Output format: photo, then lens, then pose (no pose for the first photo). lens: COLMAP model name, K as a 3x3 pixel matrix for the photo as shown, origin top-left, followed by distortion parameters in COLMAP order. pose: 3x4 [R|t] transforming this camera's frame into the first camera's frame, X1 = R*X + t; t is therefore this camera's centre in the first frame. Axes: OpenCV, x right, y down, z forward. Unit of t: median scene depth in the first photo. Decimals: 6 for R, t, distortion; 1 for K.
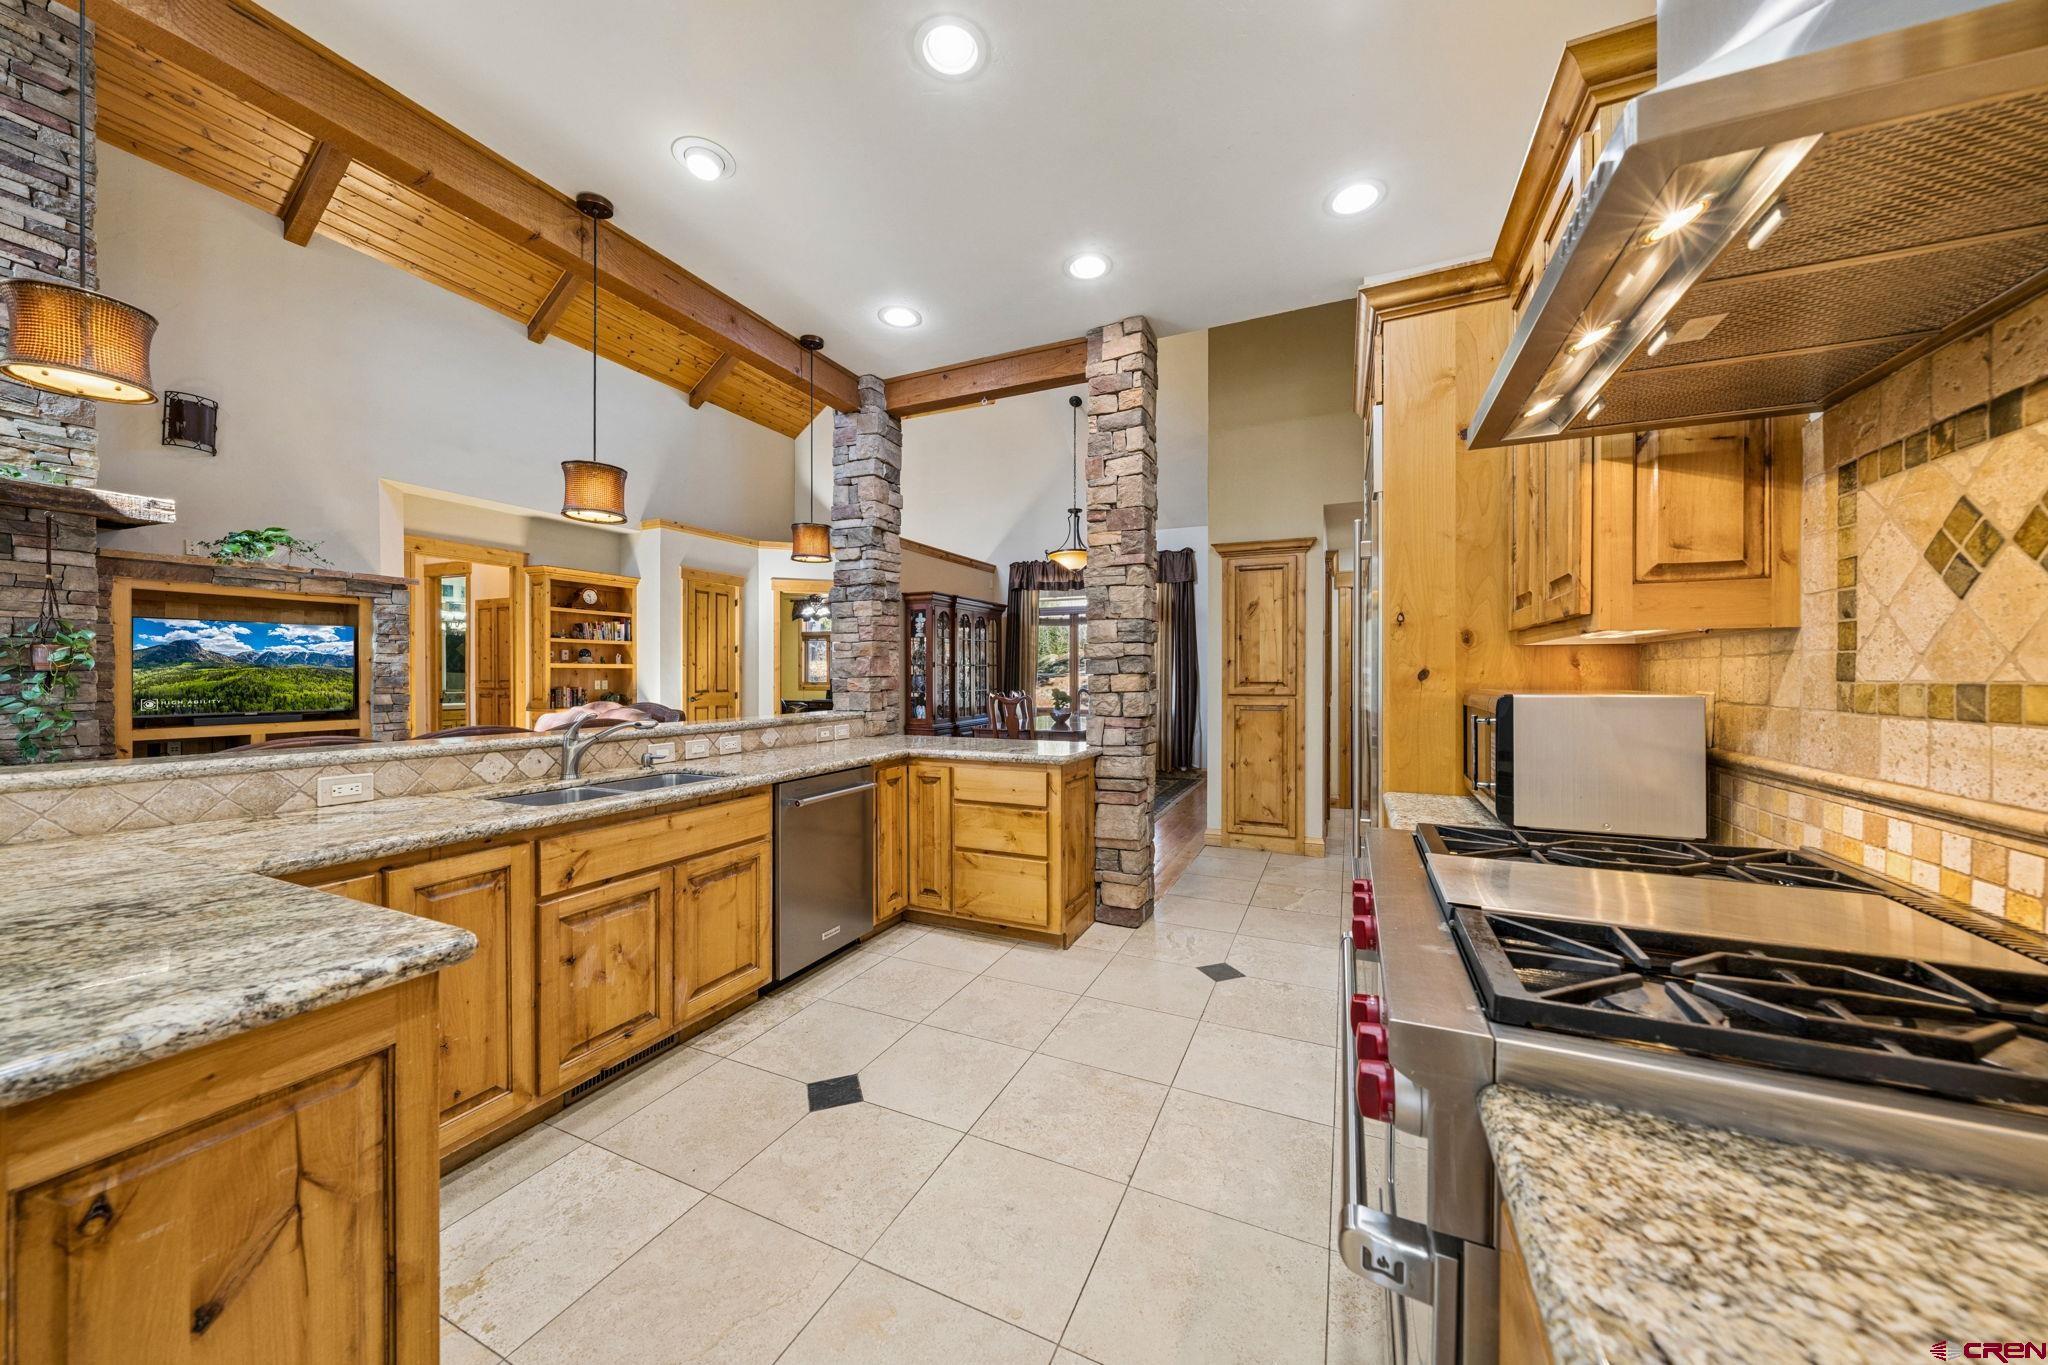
lens RADIAL K [[701.1, 0, 1026.2], [0, 701.1, 676.8], [0, 0, 1]] dist [0.000148, -0.000038]
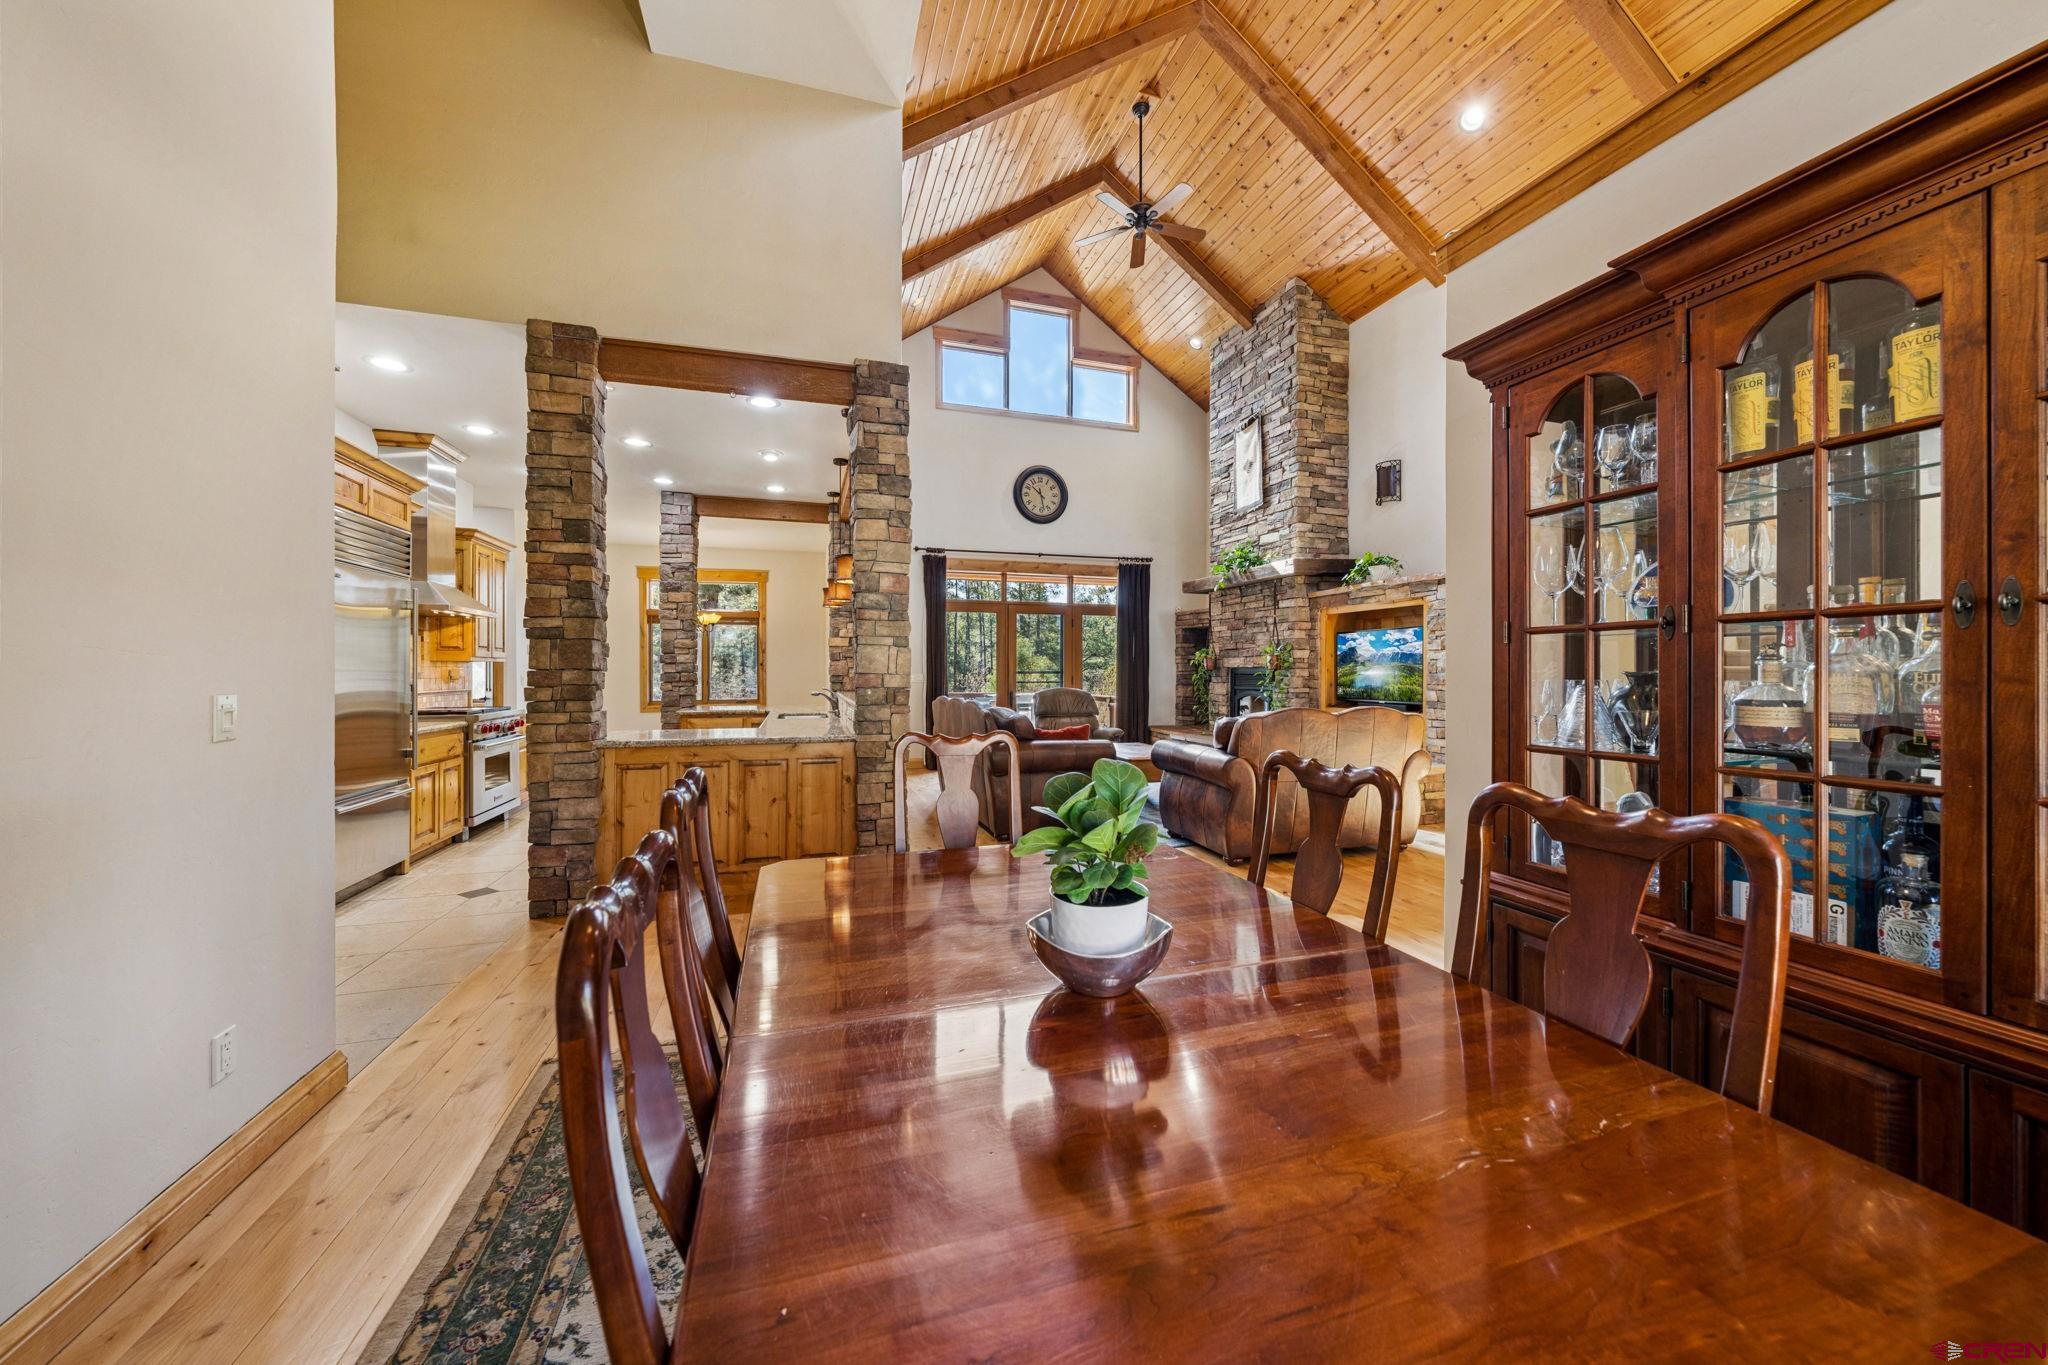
lens RADIAL K [[701.1, 0, 1026.2], [0, 701.1, 676.8], [0, 0, 1]] dist [0.000148, -0.000038]
pose [[-0.737774, 0.005041, -0.675029, 0.276381], [-0.002147, 0.999950, 0.009814, -0.005354], [0.675045, 0.008689, -0.737726, 1.900378]]
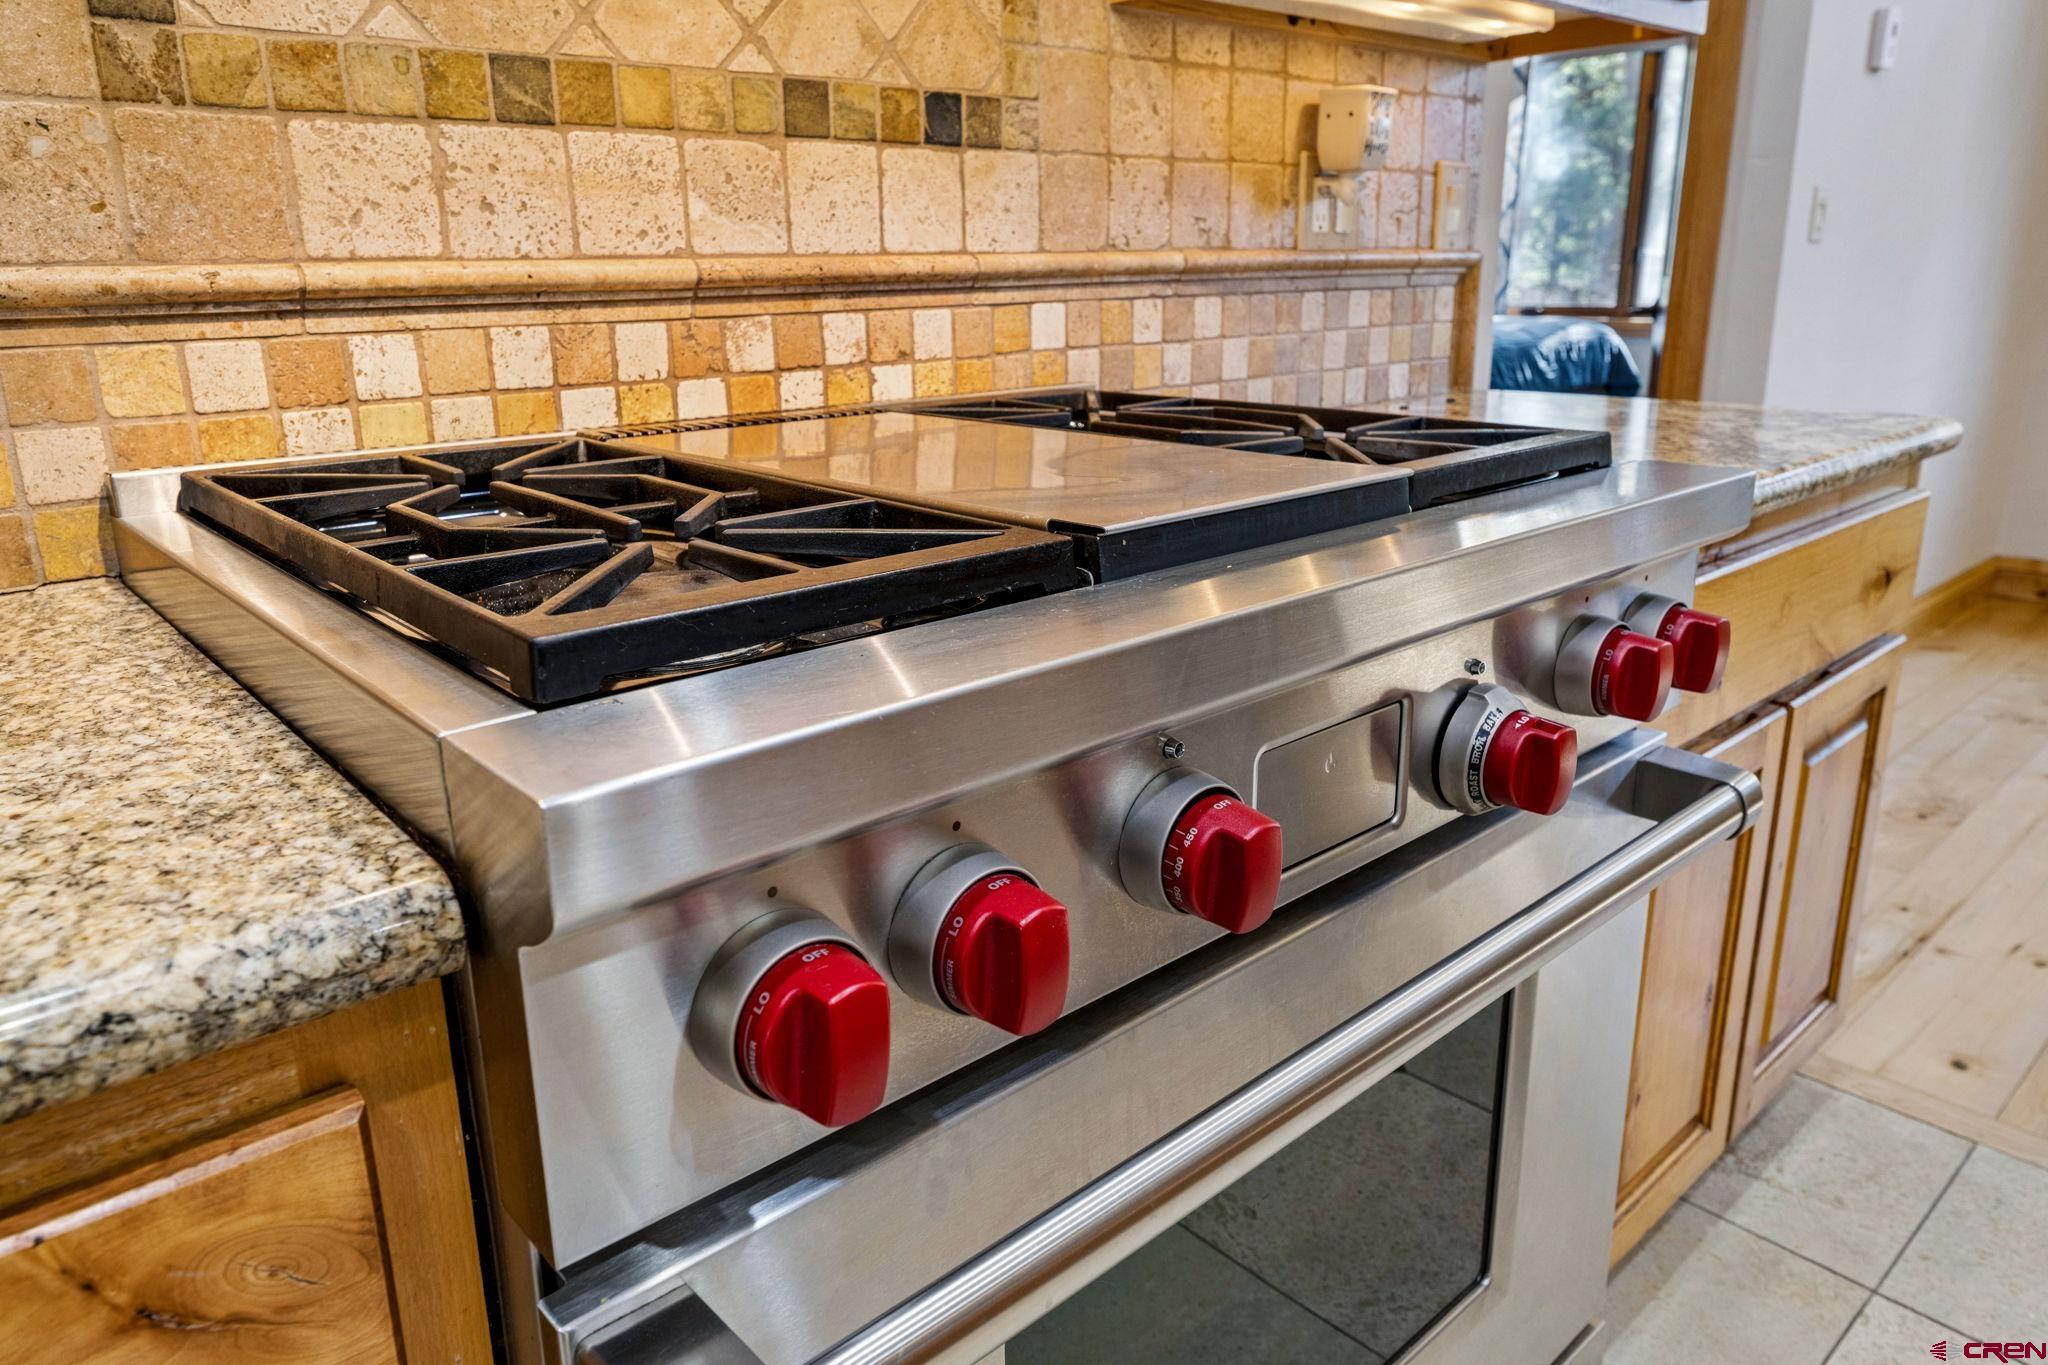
lens RADIAL K [[1356.6, 0, 1024.0], [0, 1356.6, 682.5], [0, 0, 1]] dist [-0.001979, -0.002604]
pose [[-0.916320, -0.103124, 0.386940, 0.097469], [0.017236, 0.955220, 0.295393, 0.039202], [-0.400075, 0.277344, -0.873510, 0.418323]]
